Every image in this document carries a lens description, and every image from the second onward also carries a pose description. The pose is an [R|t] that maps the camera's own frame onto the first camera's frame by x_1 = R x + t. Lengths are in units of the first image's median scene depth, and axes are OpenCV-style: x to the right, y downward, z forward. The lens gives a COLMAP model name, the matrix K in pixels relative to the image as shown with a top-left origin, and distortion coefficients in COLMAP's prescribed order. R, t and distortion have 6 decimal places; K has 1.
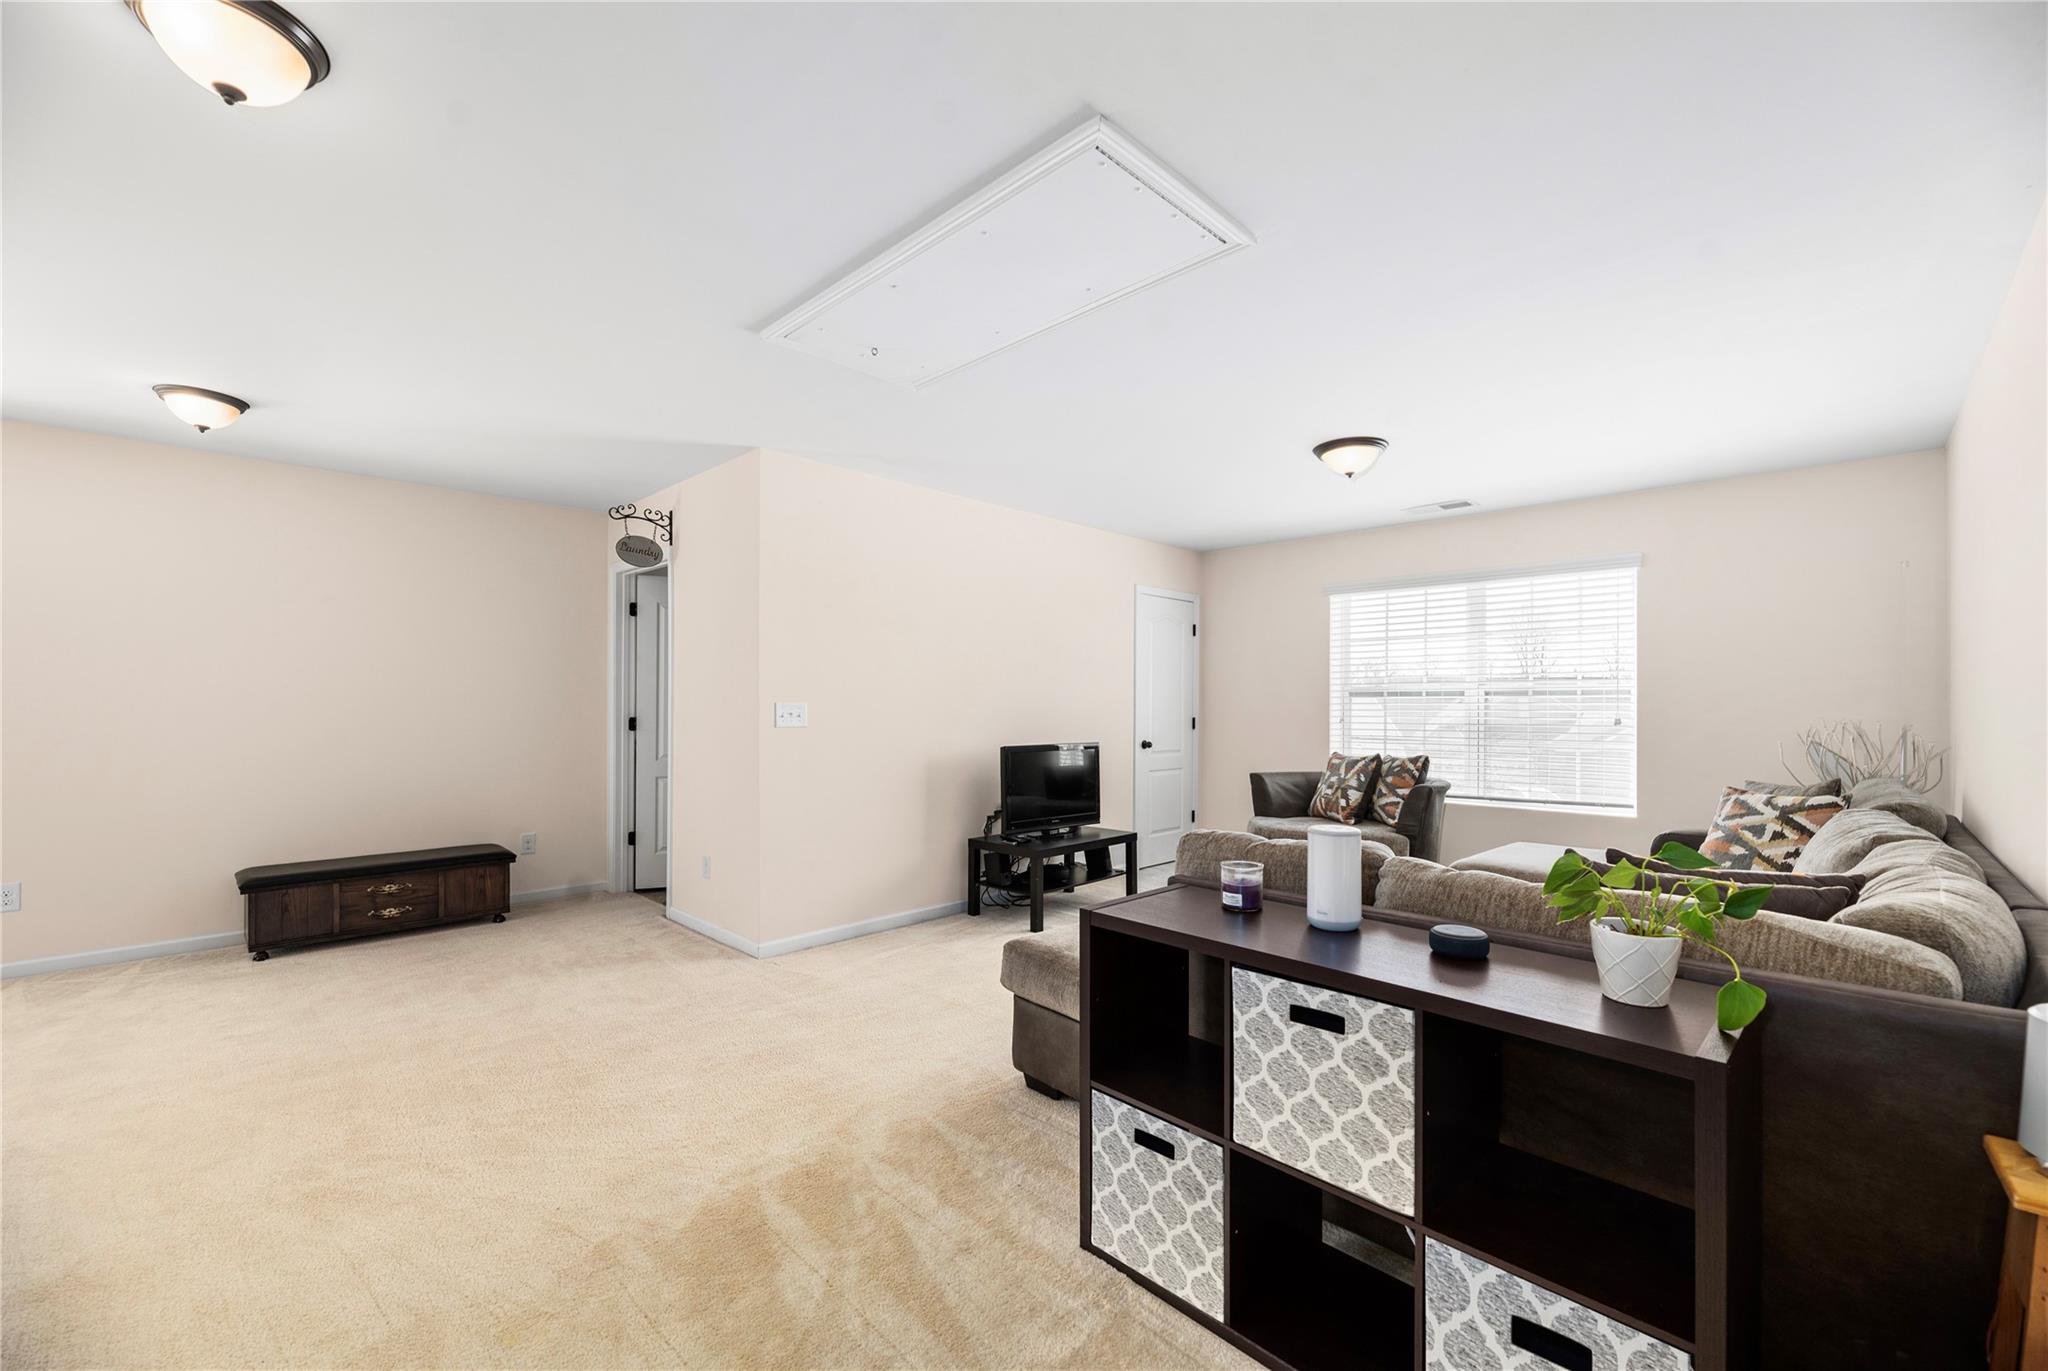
lens RADIAL K [[834.1, 0, 1024.0], [0, 834.1, 685.5], [0, 0, 1]] dist [-0.000406, -0.000006]
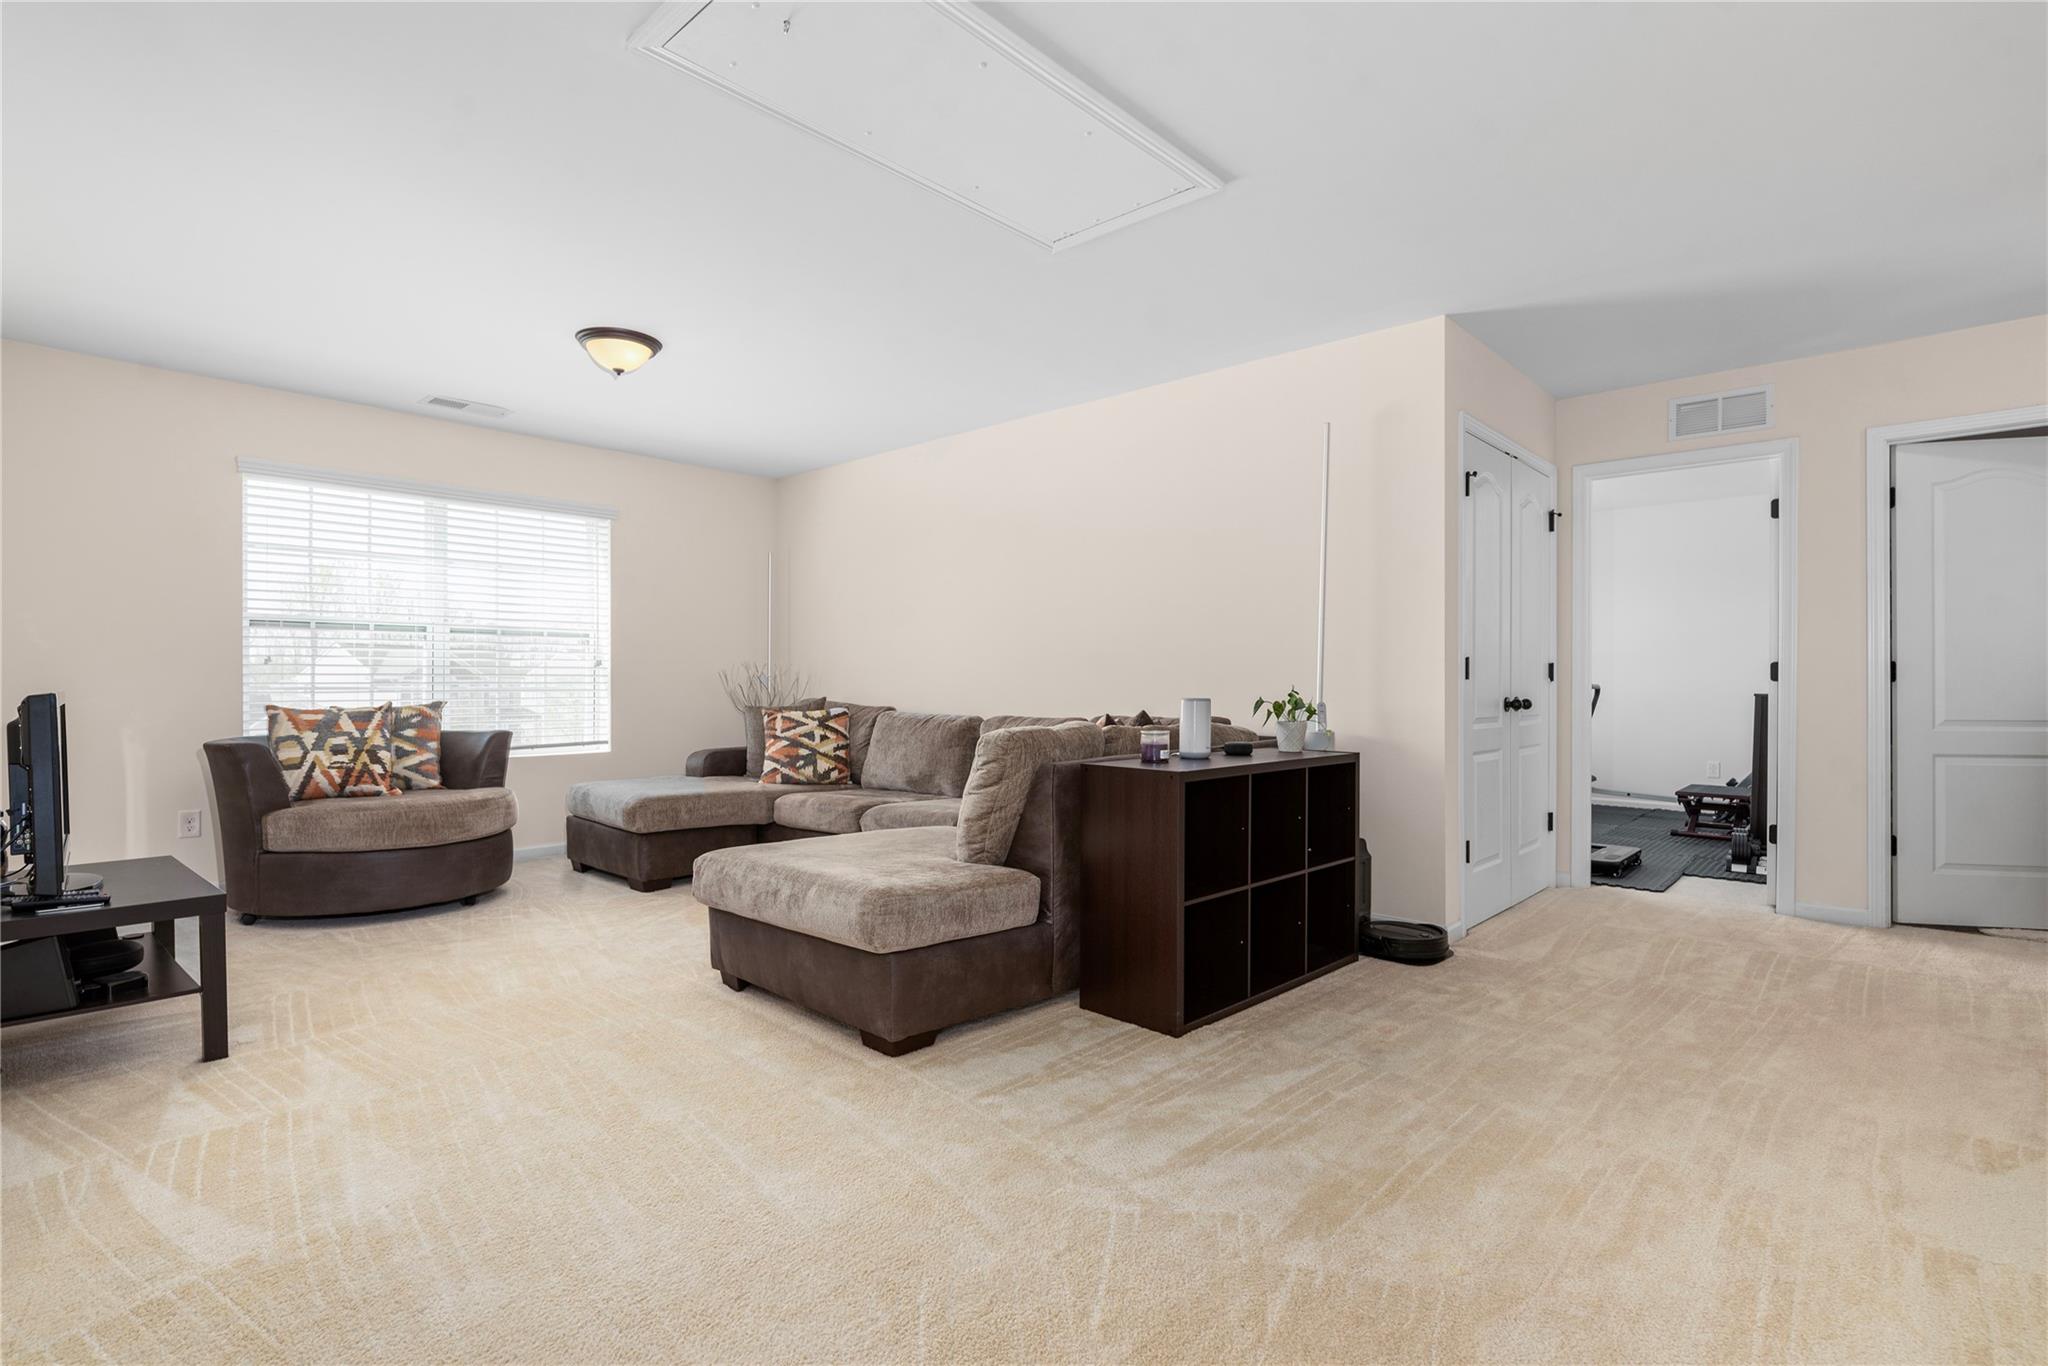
lens RADIAL K [[1003.0, 0, 1024.0], [0, 1003.0, 683.0], [0, 0, 1]] dist [0.000802, 0.000033]
pose [[-0.038910, -0.002920, 0.999238, -0.629562], [-0.026086, 0.999658, 0.001905, 0.057417], [-0.998902, -0.025992, -0.038973, 0.559124]]
